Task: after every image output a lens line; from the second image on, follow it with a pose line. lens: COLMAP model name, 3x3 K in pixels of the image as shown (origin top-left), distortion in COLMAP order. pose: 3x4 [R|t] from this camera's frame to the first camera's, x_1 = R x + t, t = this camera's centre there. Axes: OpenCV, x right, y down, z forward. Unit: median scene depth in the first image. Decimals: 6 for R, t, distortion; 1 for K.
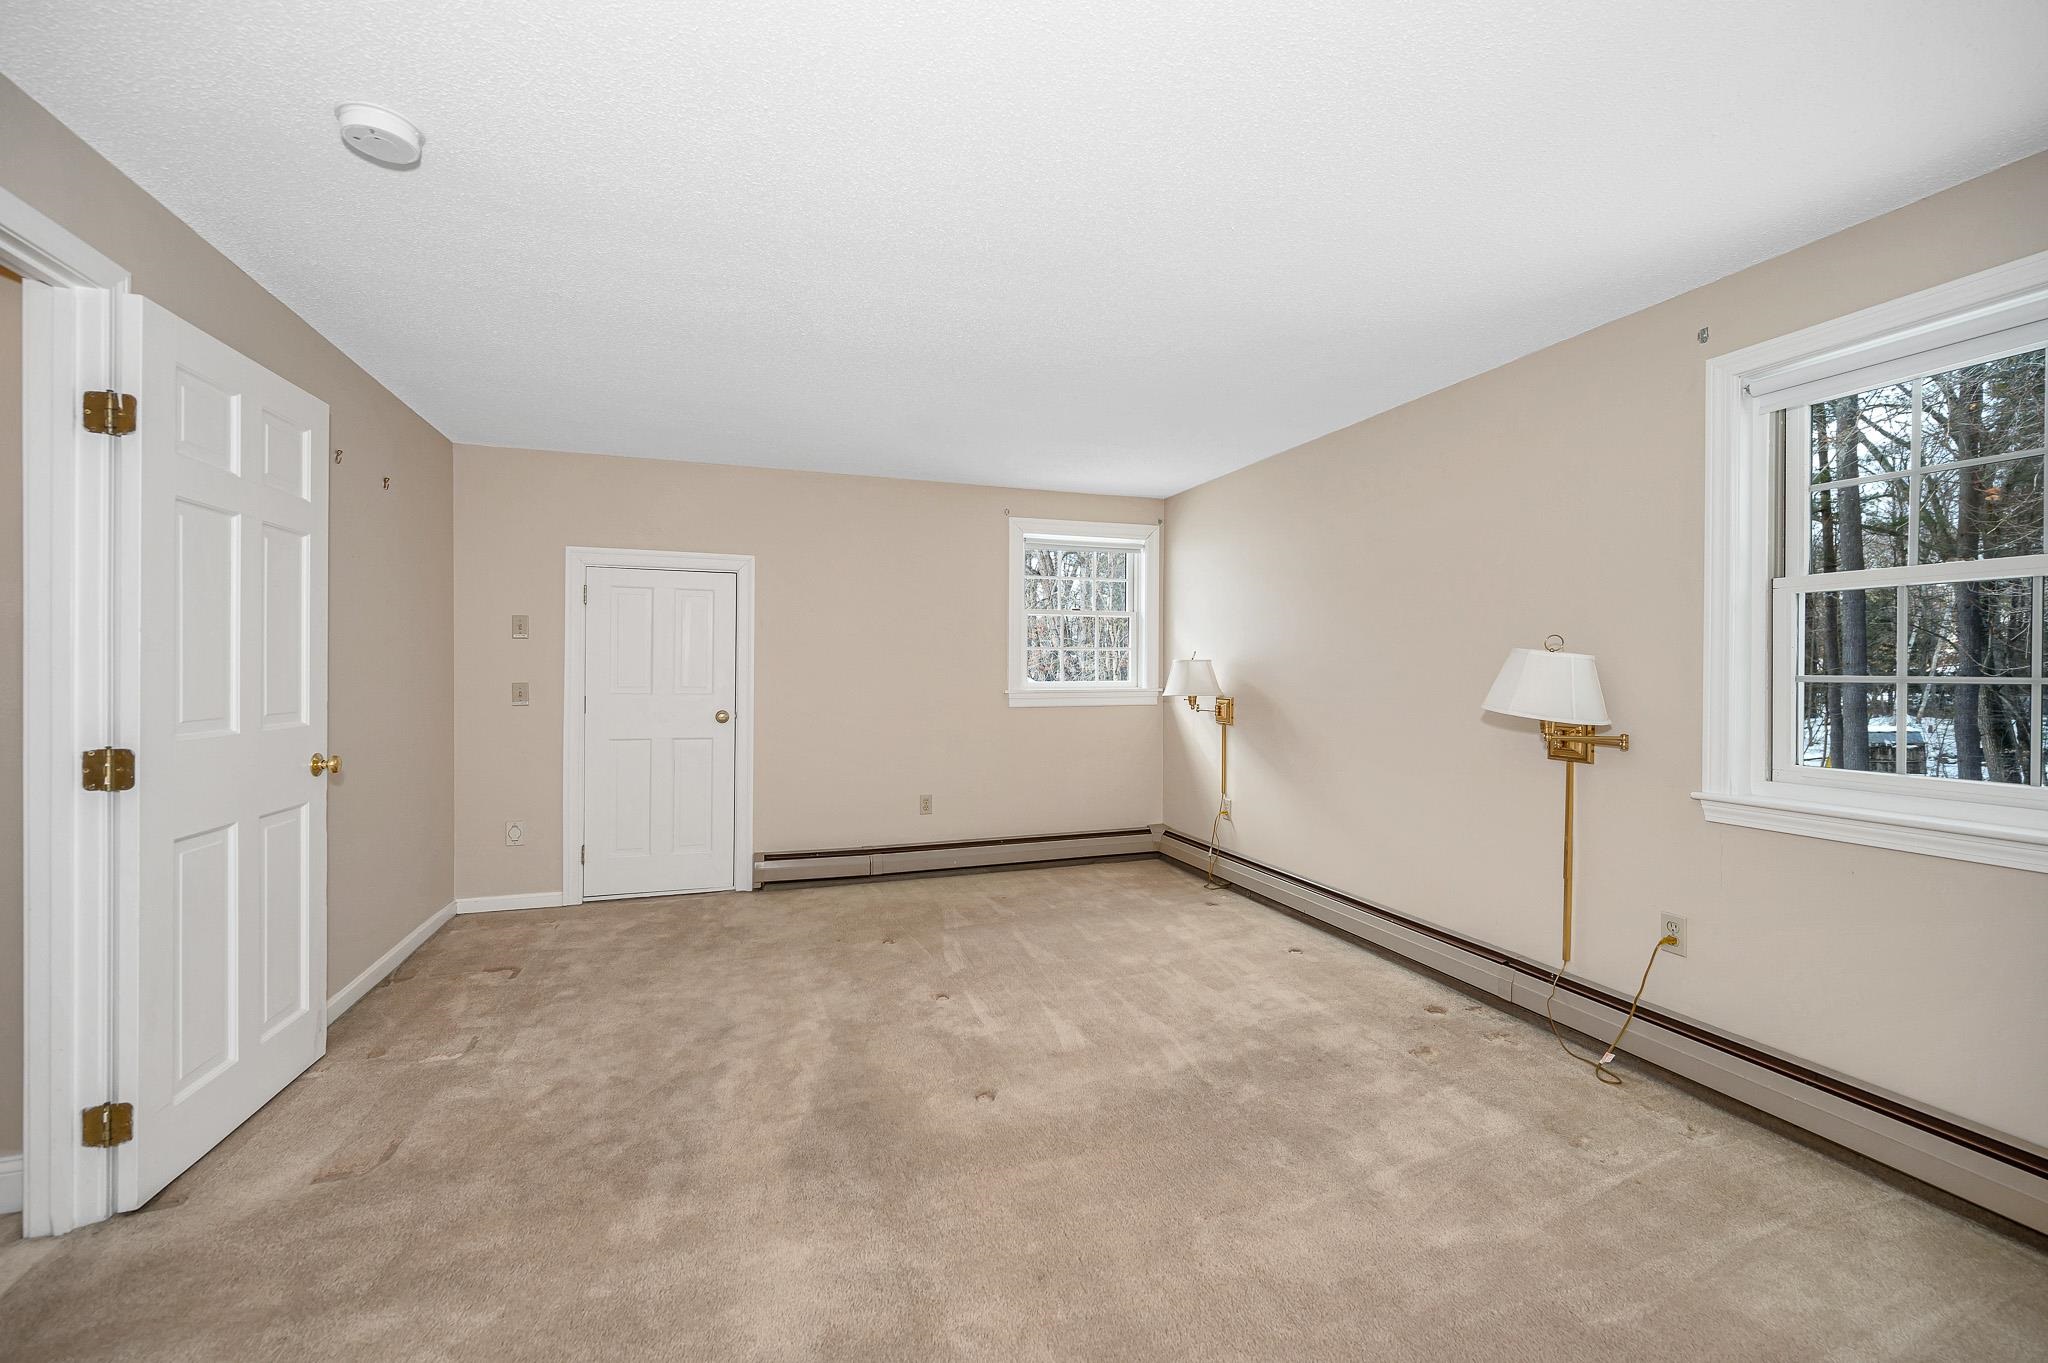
lens RADIAL K [[830.7, 0, 1003.6], [0, 830.7, 673.9], [0, 0, 1]] dist [-0.001902, 0.000516]
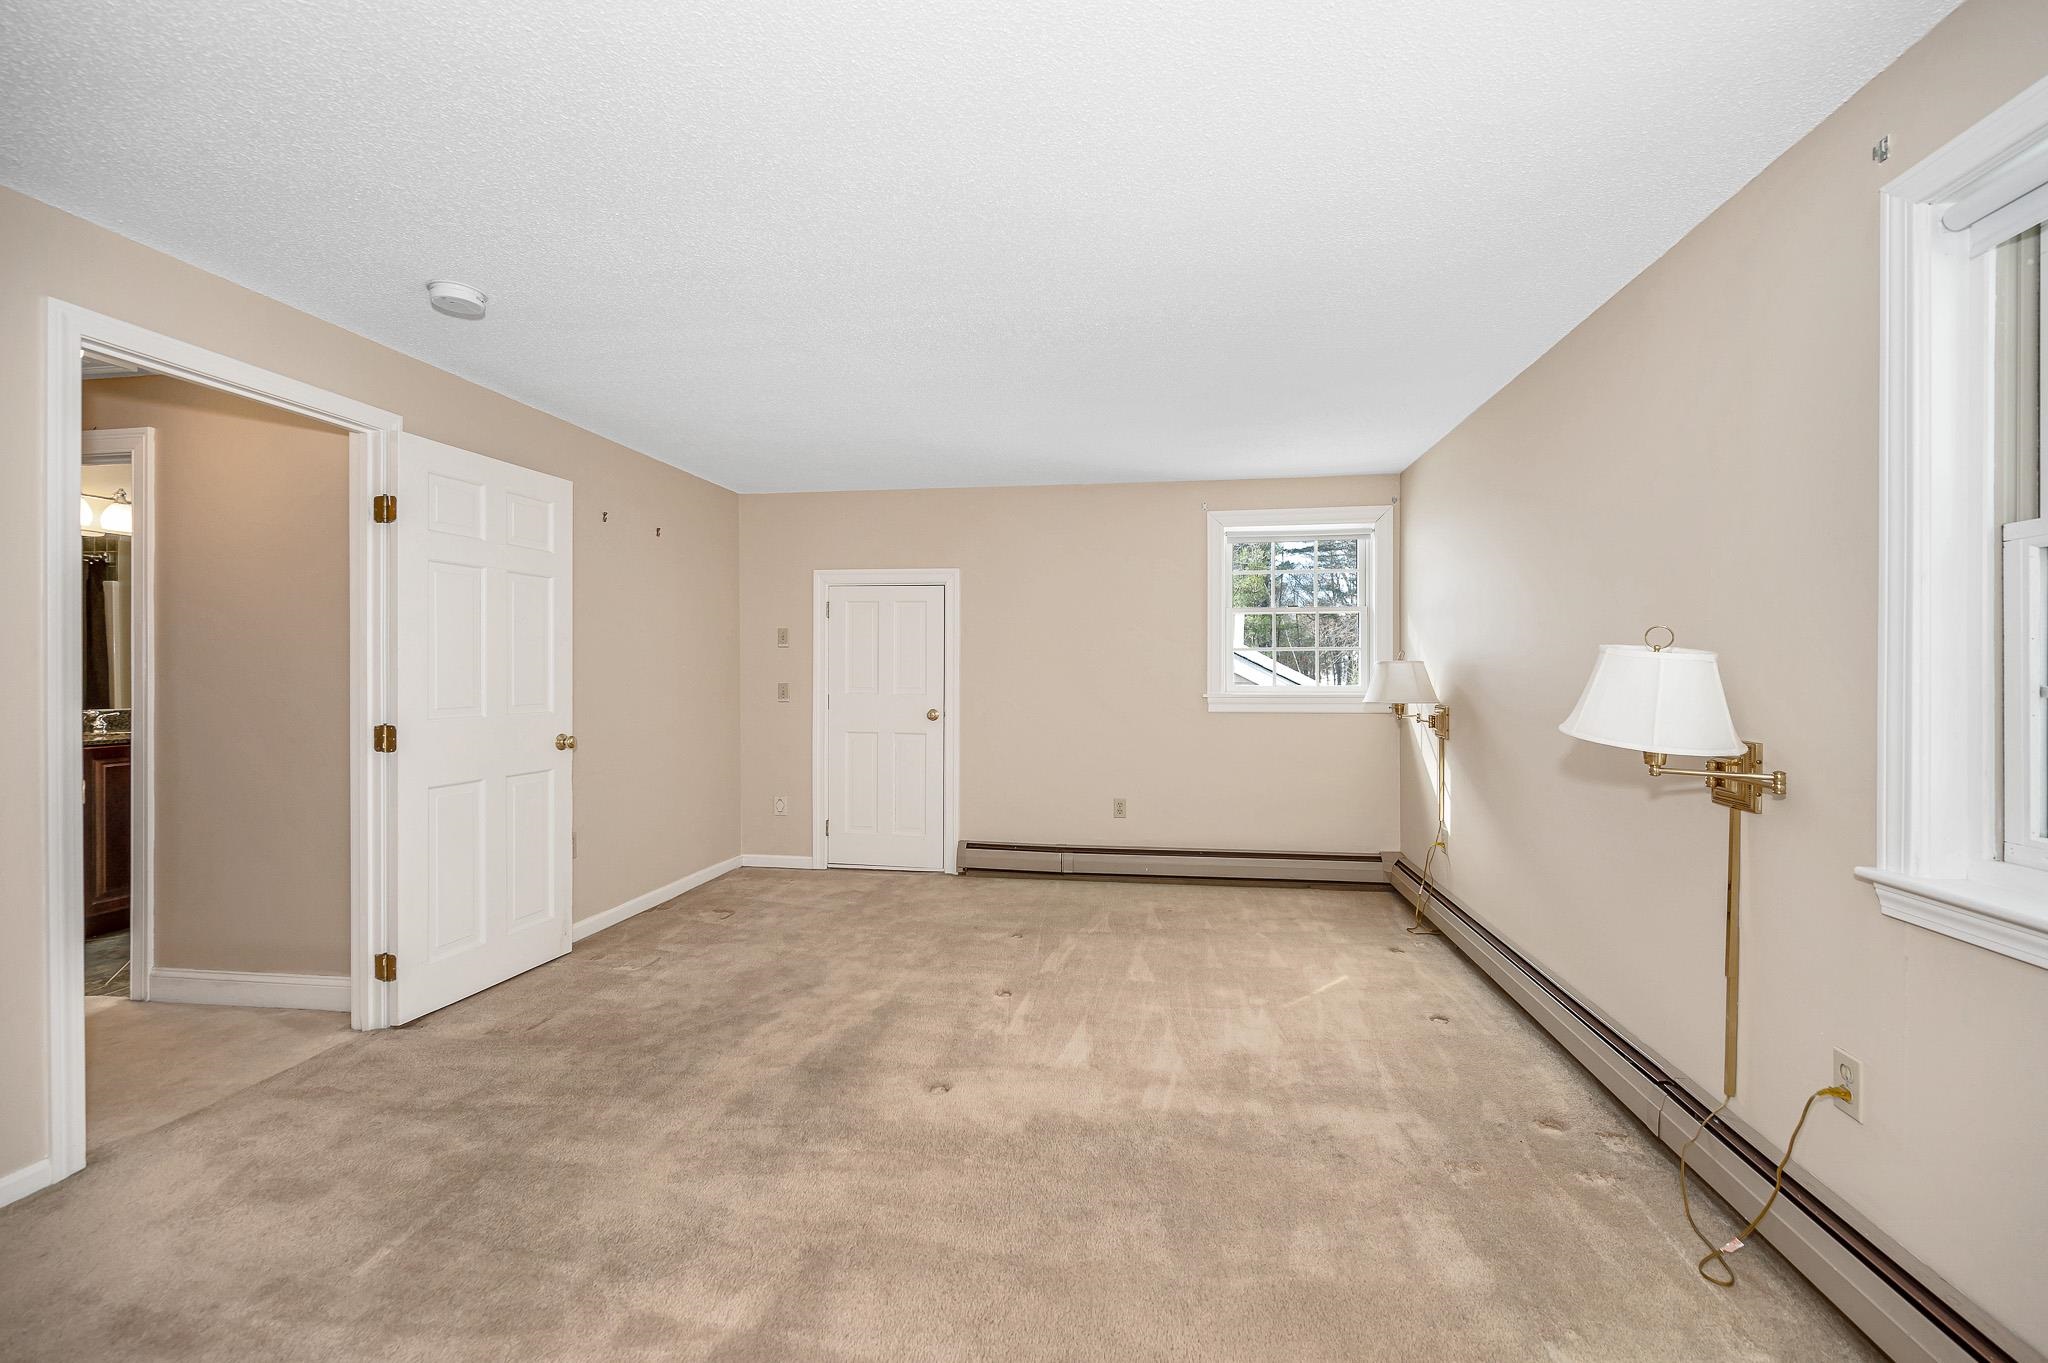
lens RADIAL K [[830.7, 0, 1021.9], [0, 830.7, 675.1], [0, 0, 1]] dist [-0.001902, 0.000516]
pose [[0.887776, 0.001326, -0.460274, 0.365295], [-0.001240, 0.999999, 0.000489, -0.003317], [0.460275, 0.000137, 0.887777, 0.088757]]
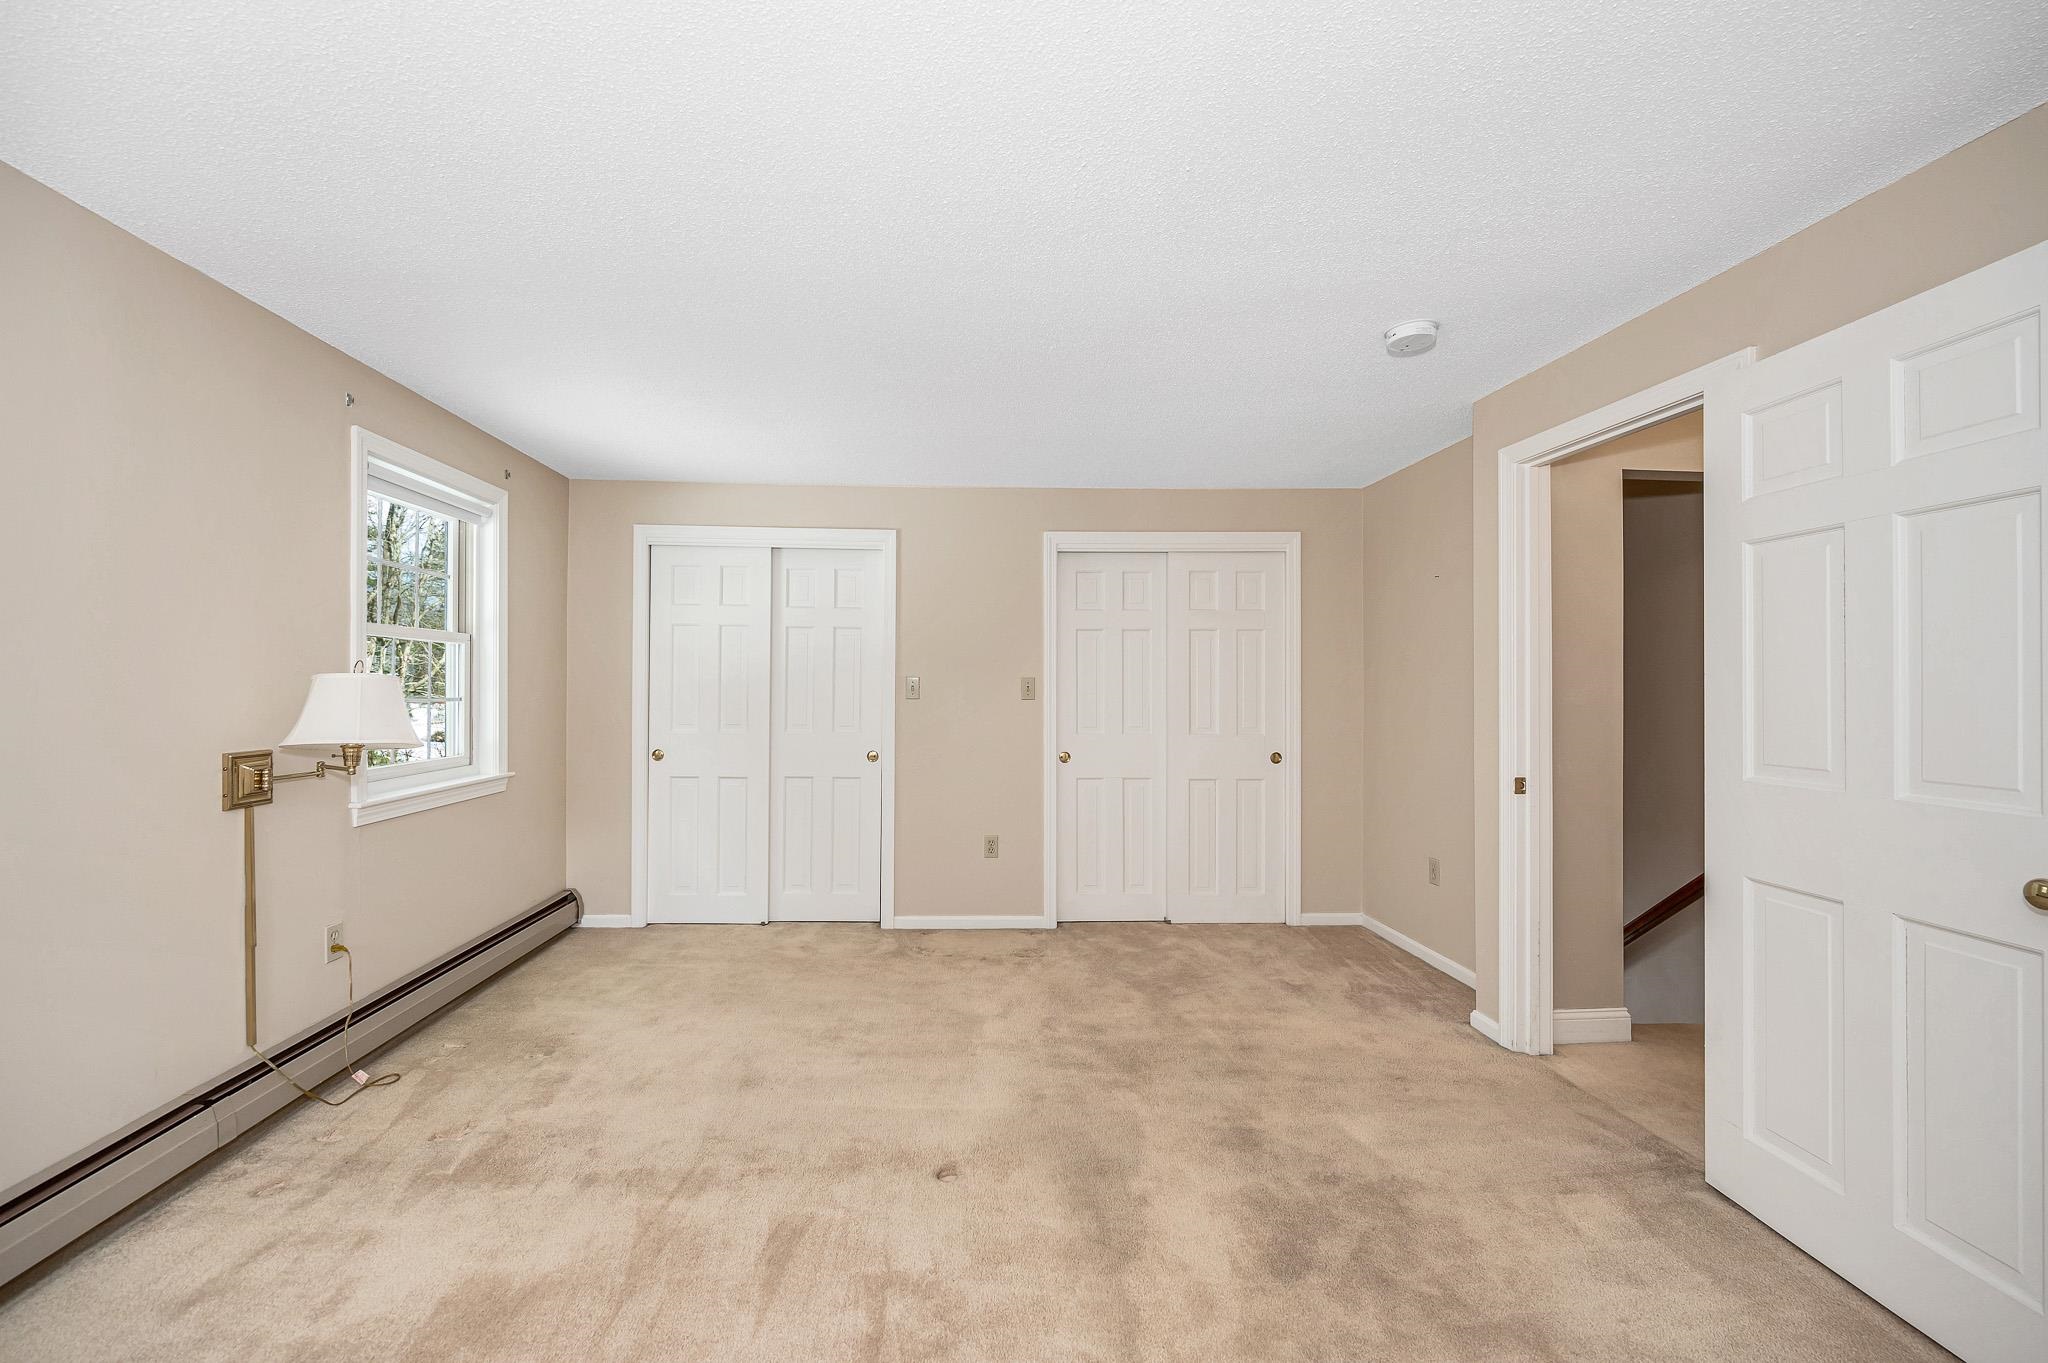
lens RADIAL K [[830.7, 0, 1019.2], [0, 830.7, 672.6], [0, 0, 1]] dist [-0.001902, 0.000516]
pose [[-0.970960, -0.005151, 0.239186, -0.211786], [-0.004966, 0.999987, 0.001373, -0.027781], [-0.239190, 0.000145, -0.970973, 1.260368]]
